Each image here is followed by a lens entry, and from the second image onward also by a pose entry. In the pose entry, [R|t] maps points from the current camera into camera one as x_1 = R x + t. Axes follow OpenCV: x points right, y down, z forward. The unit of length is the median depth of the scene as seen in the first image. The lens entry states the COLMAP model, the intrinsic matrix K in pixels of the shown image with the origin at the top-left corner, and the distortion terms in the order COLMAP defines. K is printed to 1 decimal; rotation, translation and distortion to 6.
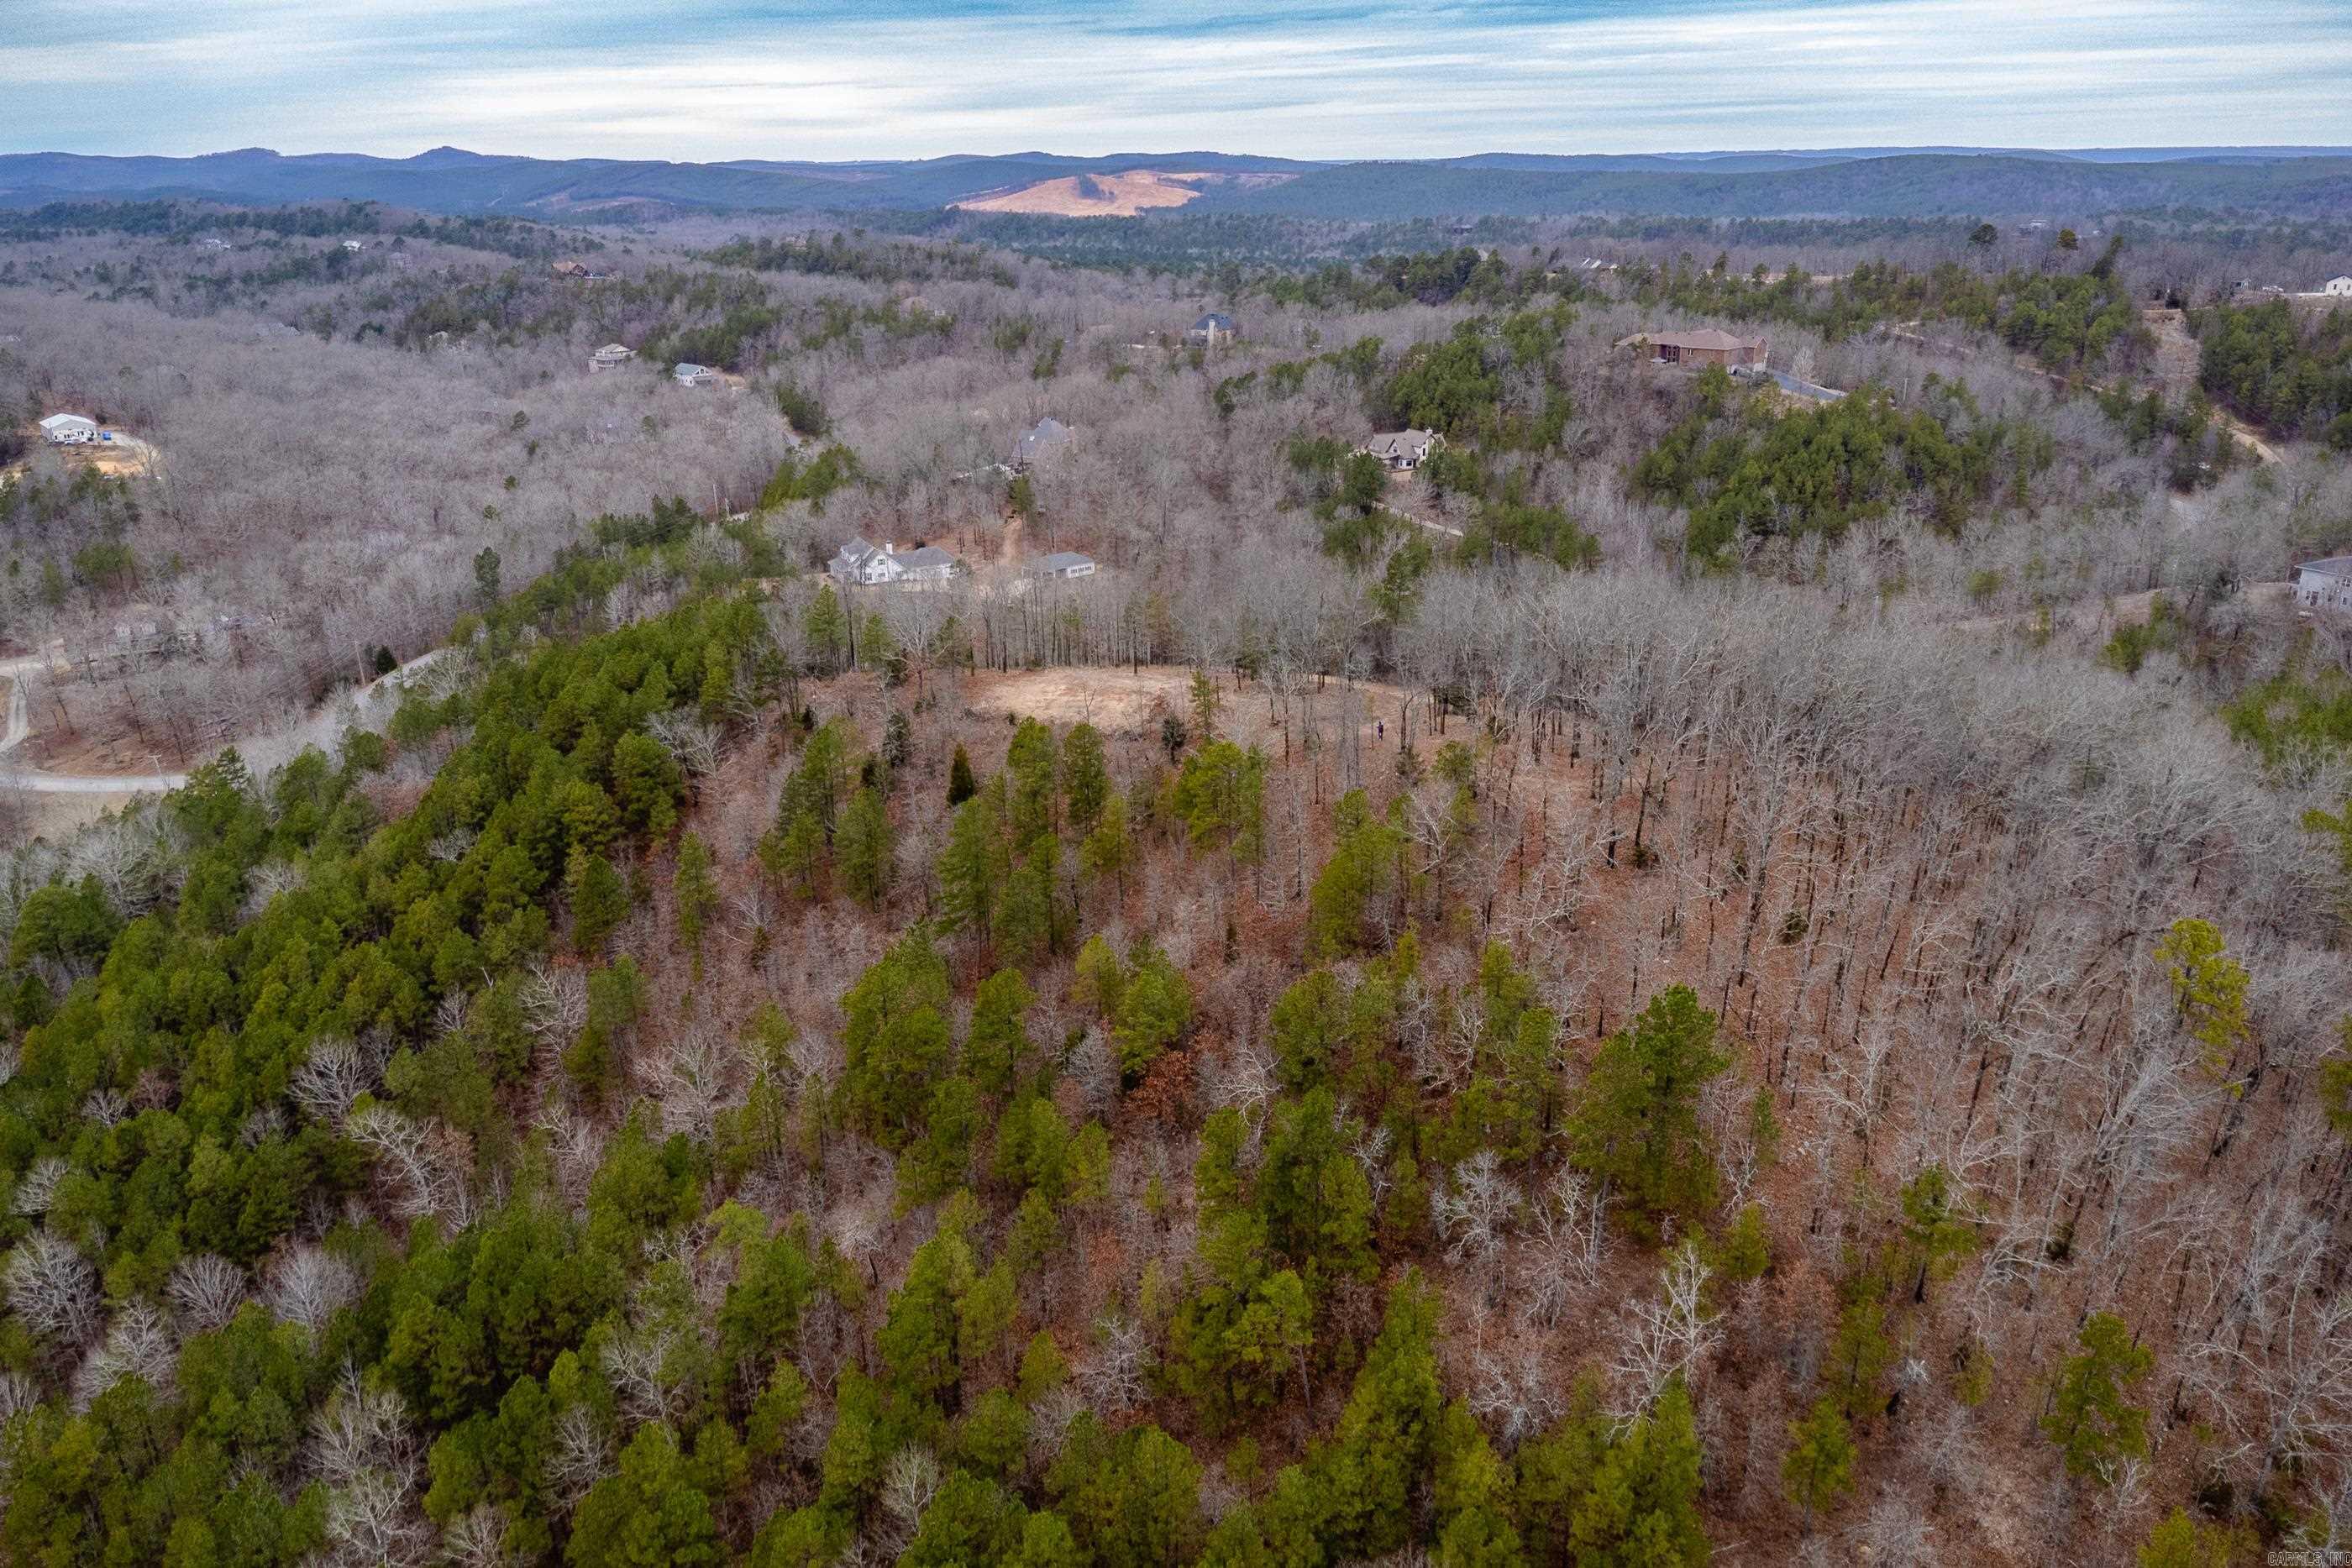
lens RADIAL K [[1710.5, 0, 1170.8], [0, 1710.5, 803.8], [0, 0, 1]] dist [0.017419, -0.021650]
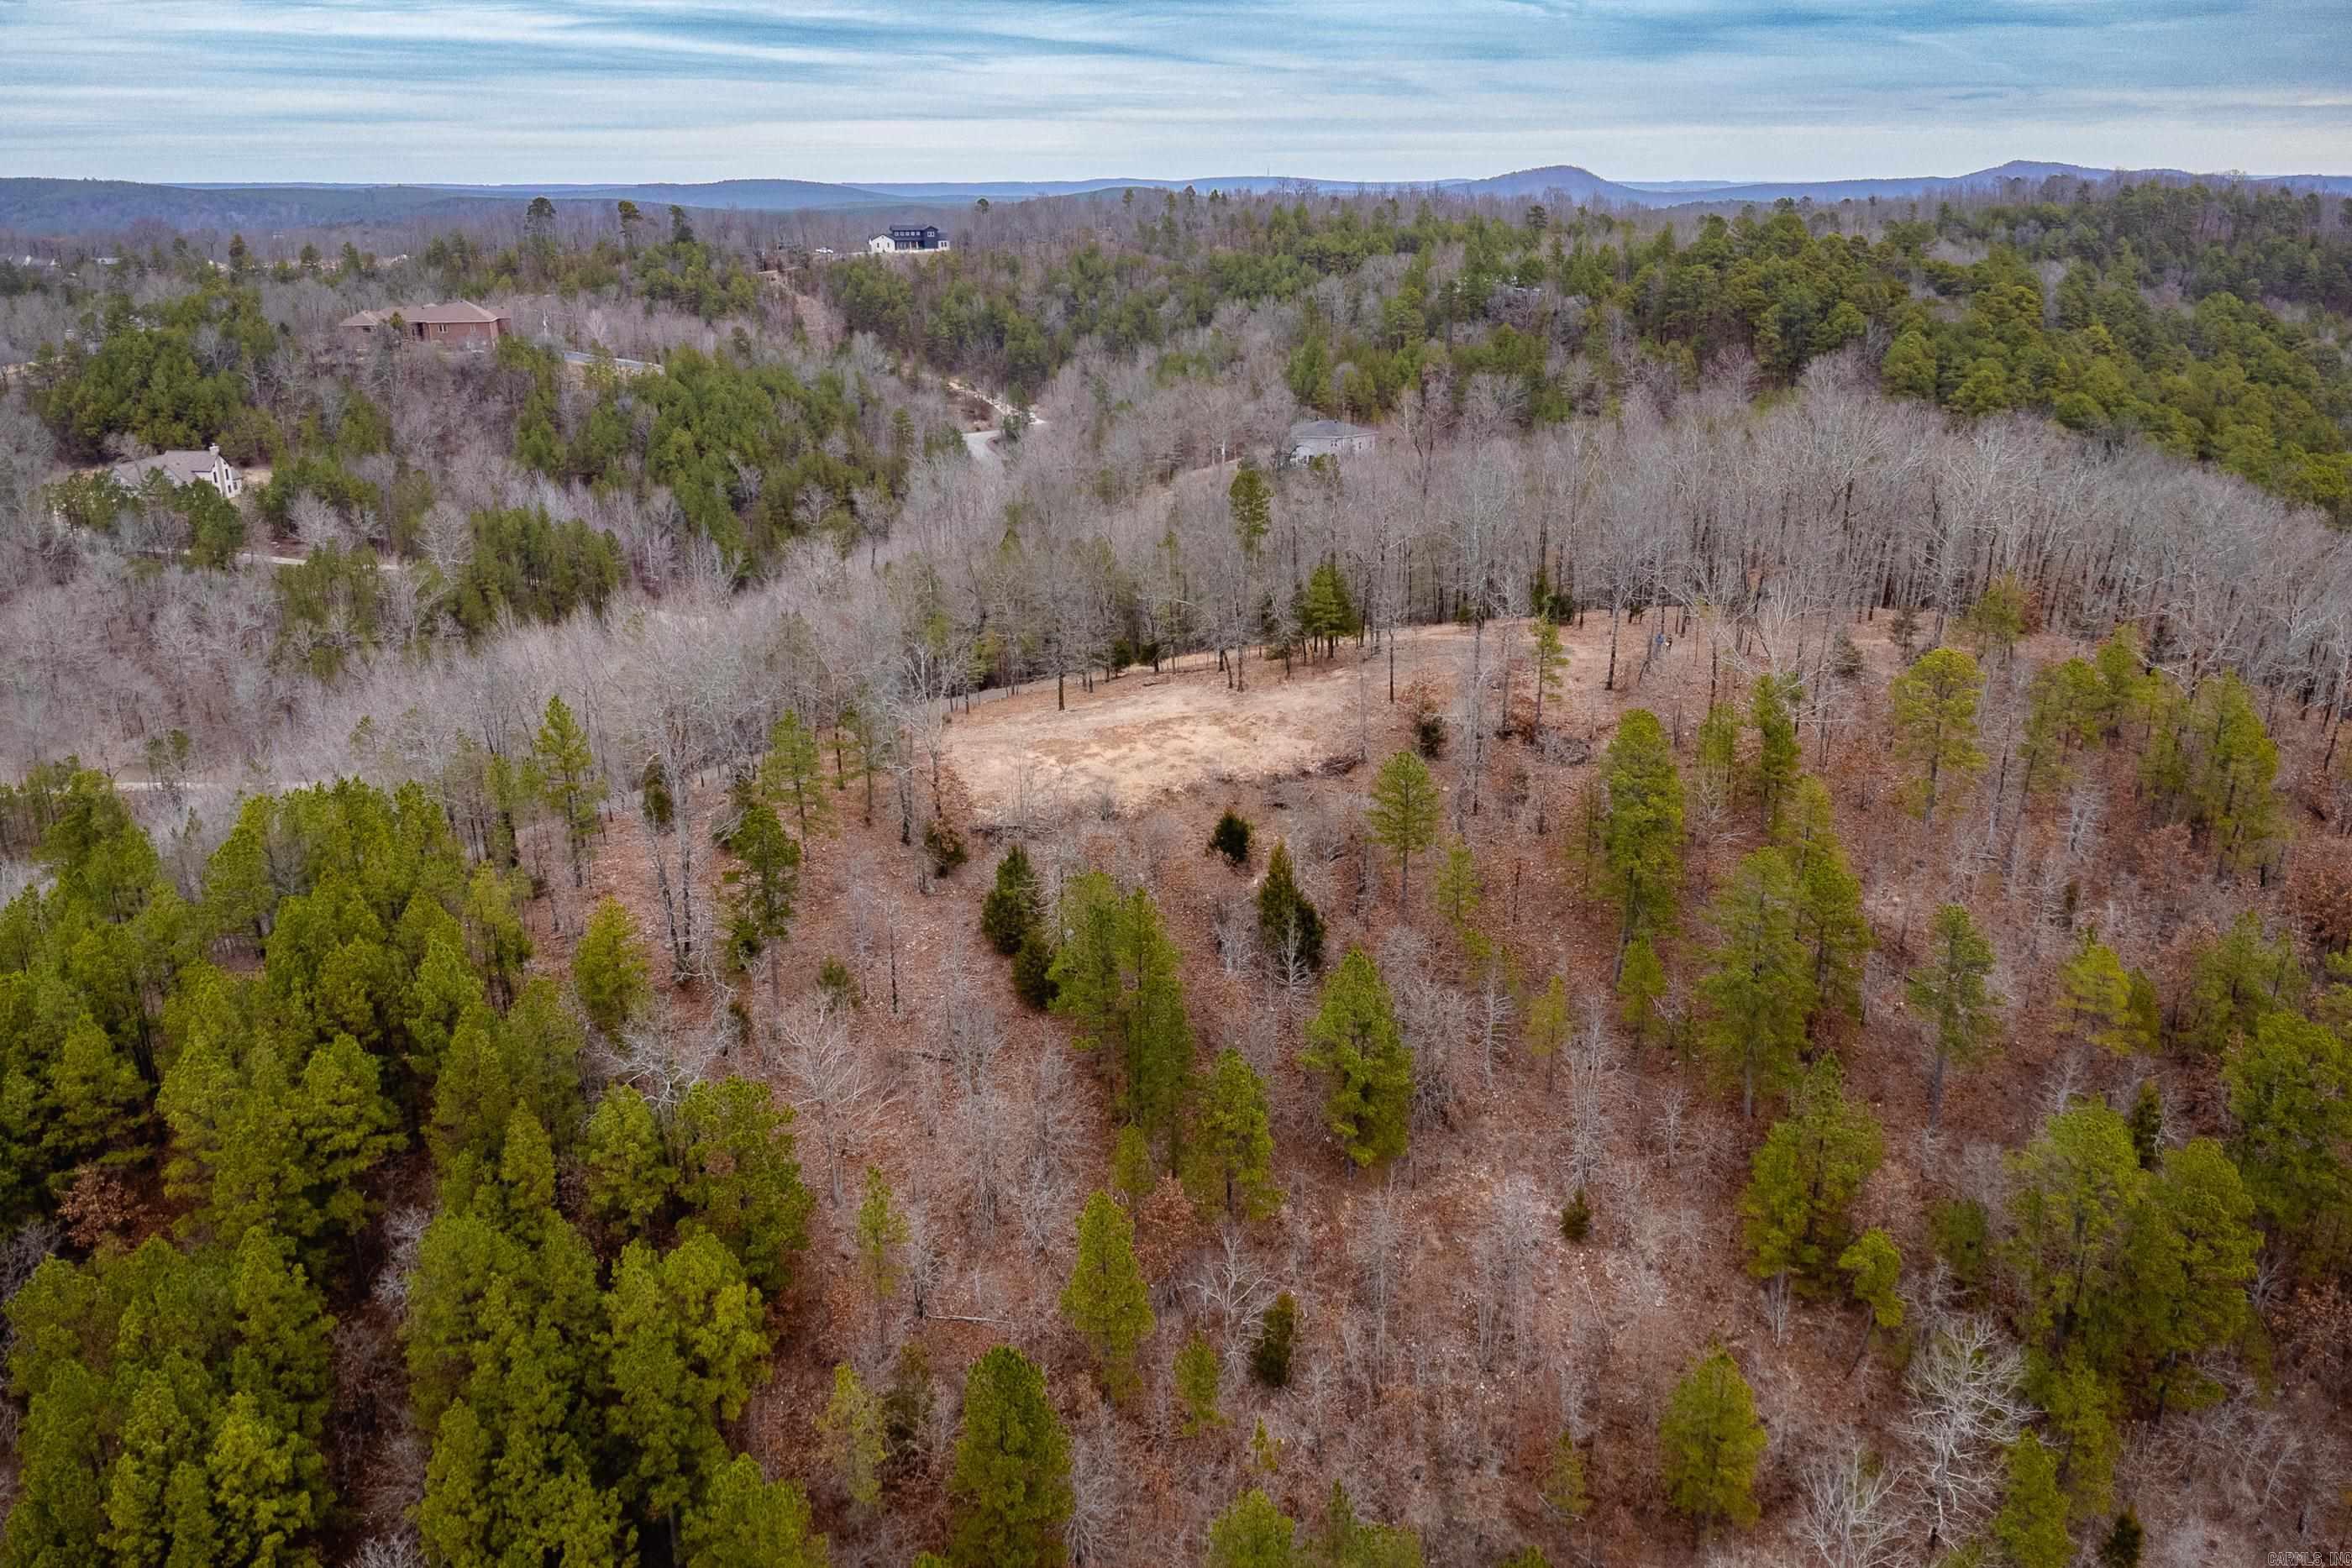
lens RADIAL K [[1710.5, 0, 1139.5], [0, 1710.5, 757.1], [0, 0, 1]] dist [0.017419, -0.021650]
pose [[0.550768, -0.256533, 0.794257, -0.242808], [0.291429, 0.950811, 0.105010, -0.055291], [-0.782127, 0.173634, 0.598438, 0.280479]]
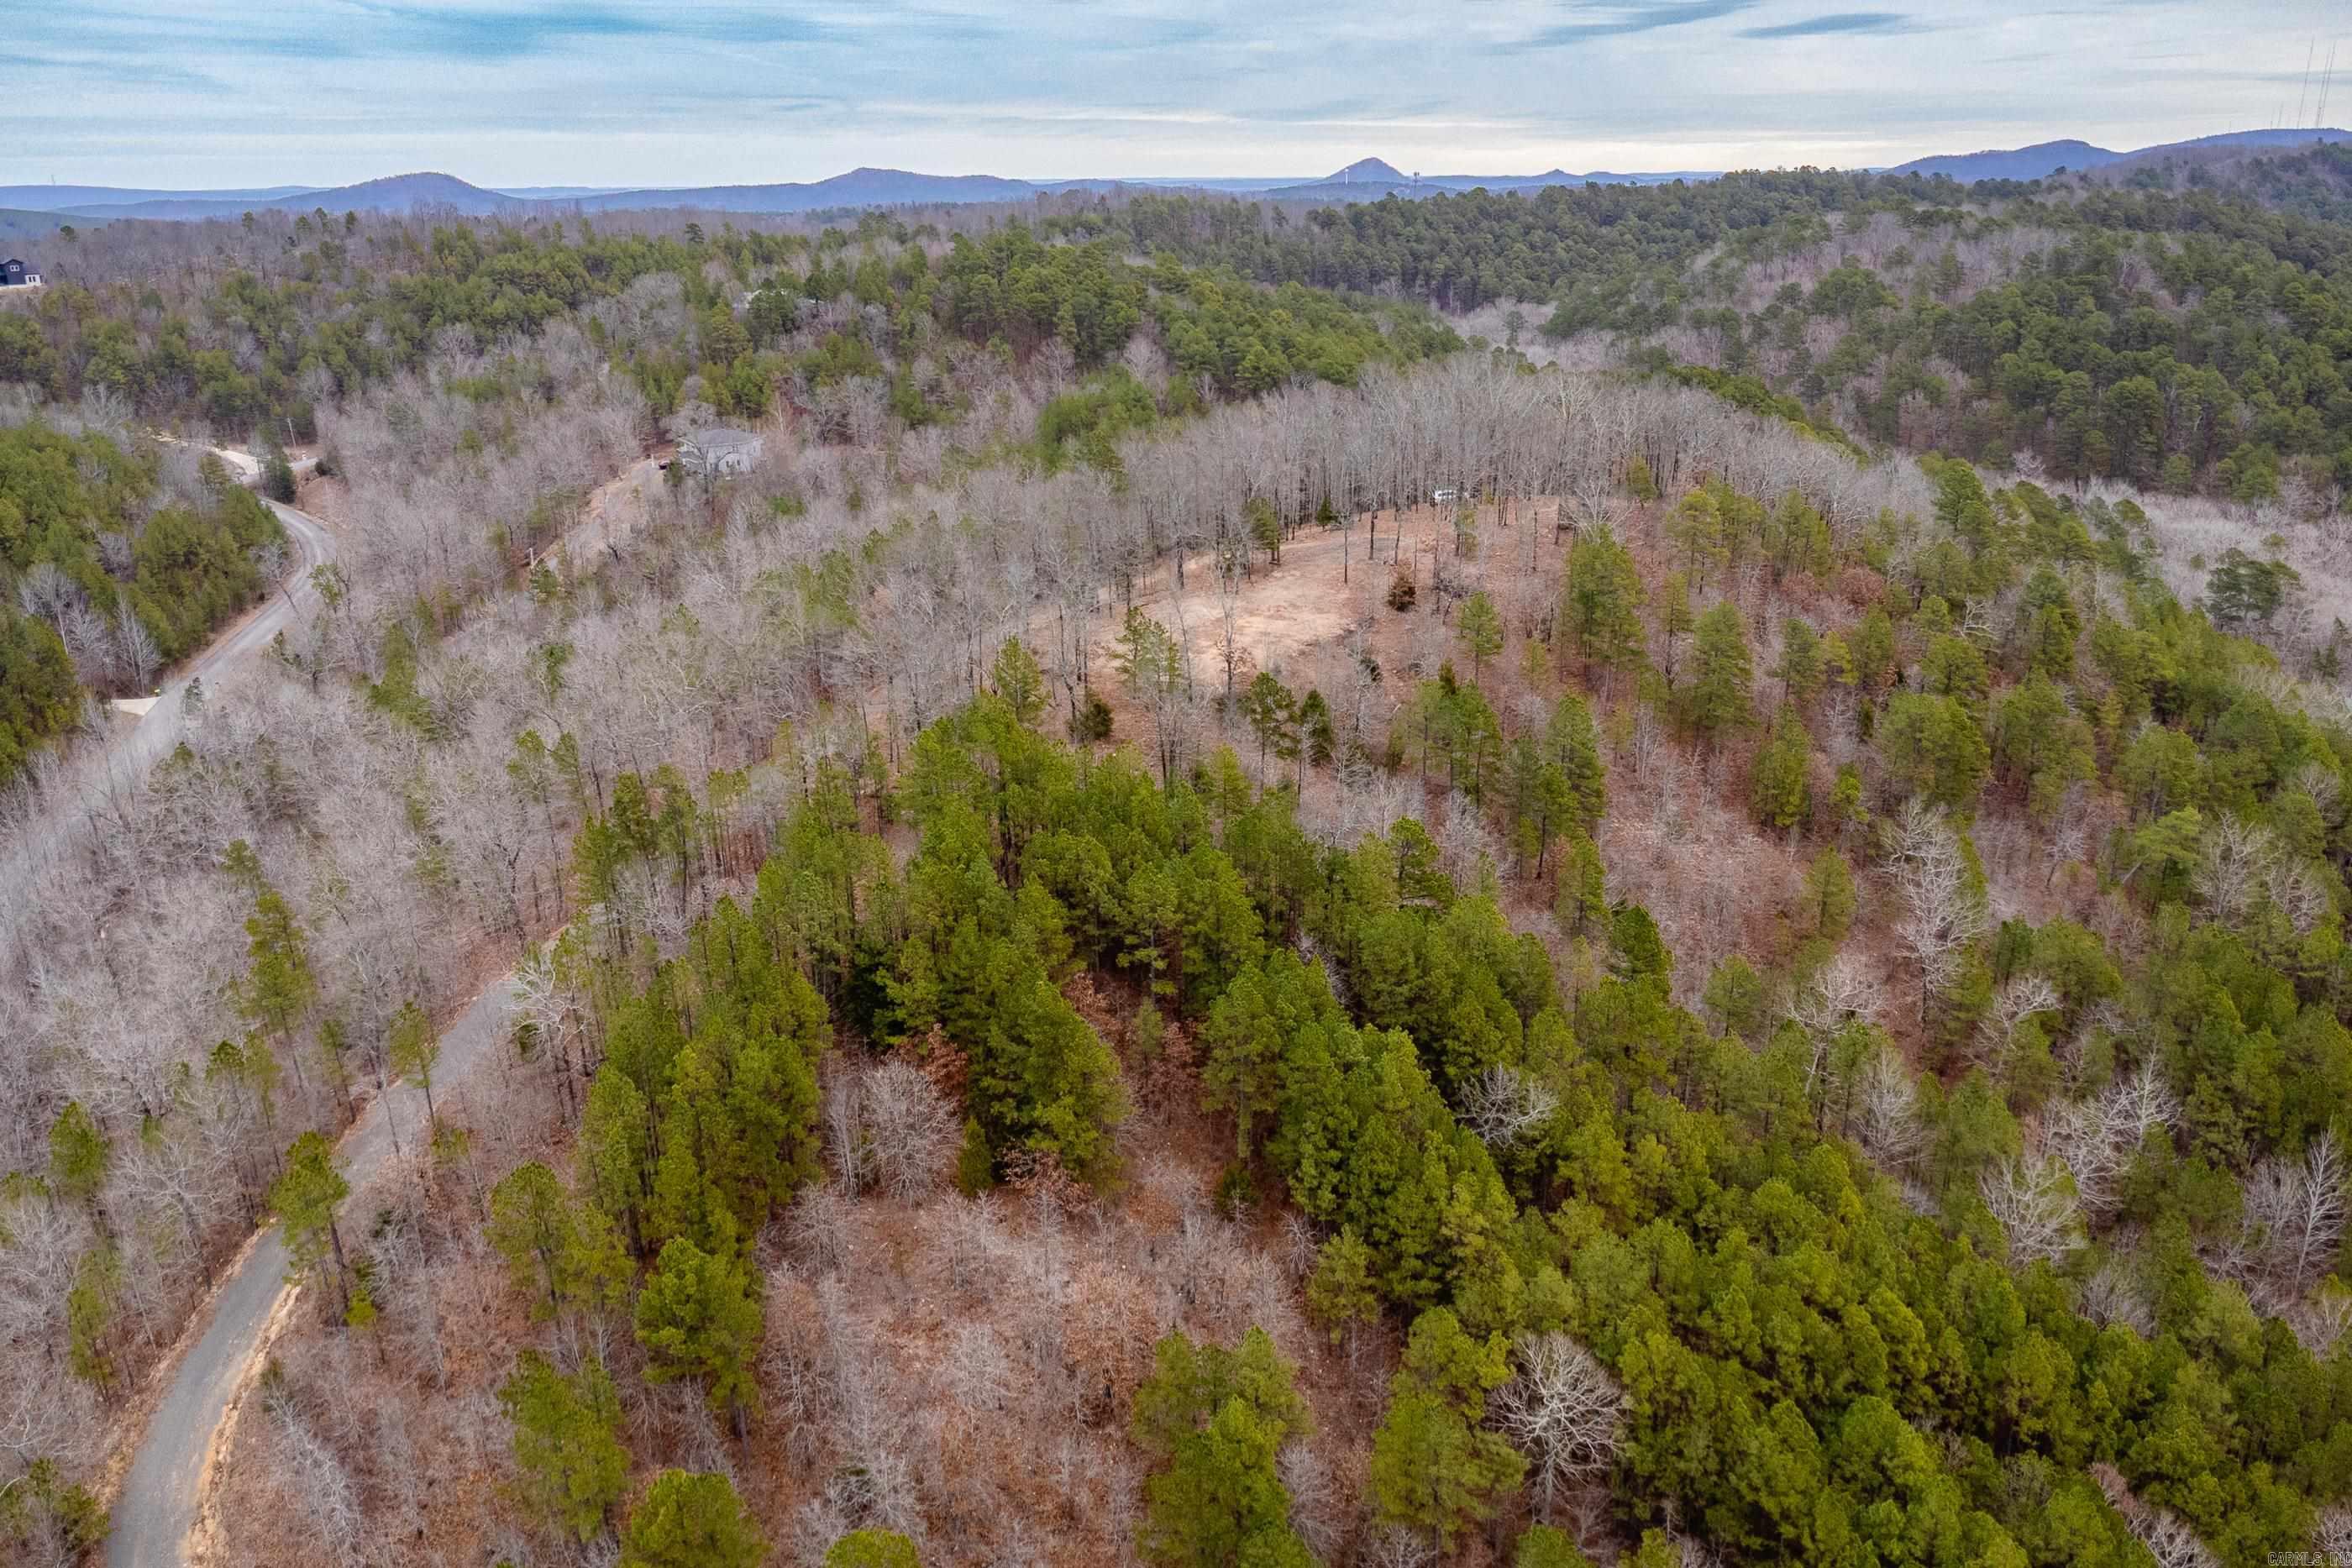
lens RADIAL K [[1710.5, 0, 1159.6], [0, 1710.5, 811.0], [0, 0, 1]] dist [0.017419, -0.021650]
pose [[-0.038566, -0.334239, 0.941699, -0.398760], [0.362493, 0.873525, 0.324887, -0.124912], [-0.931188, 0.353889, 0.087471, 0.443262]]
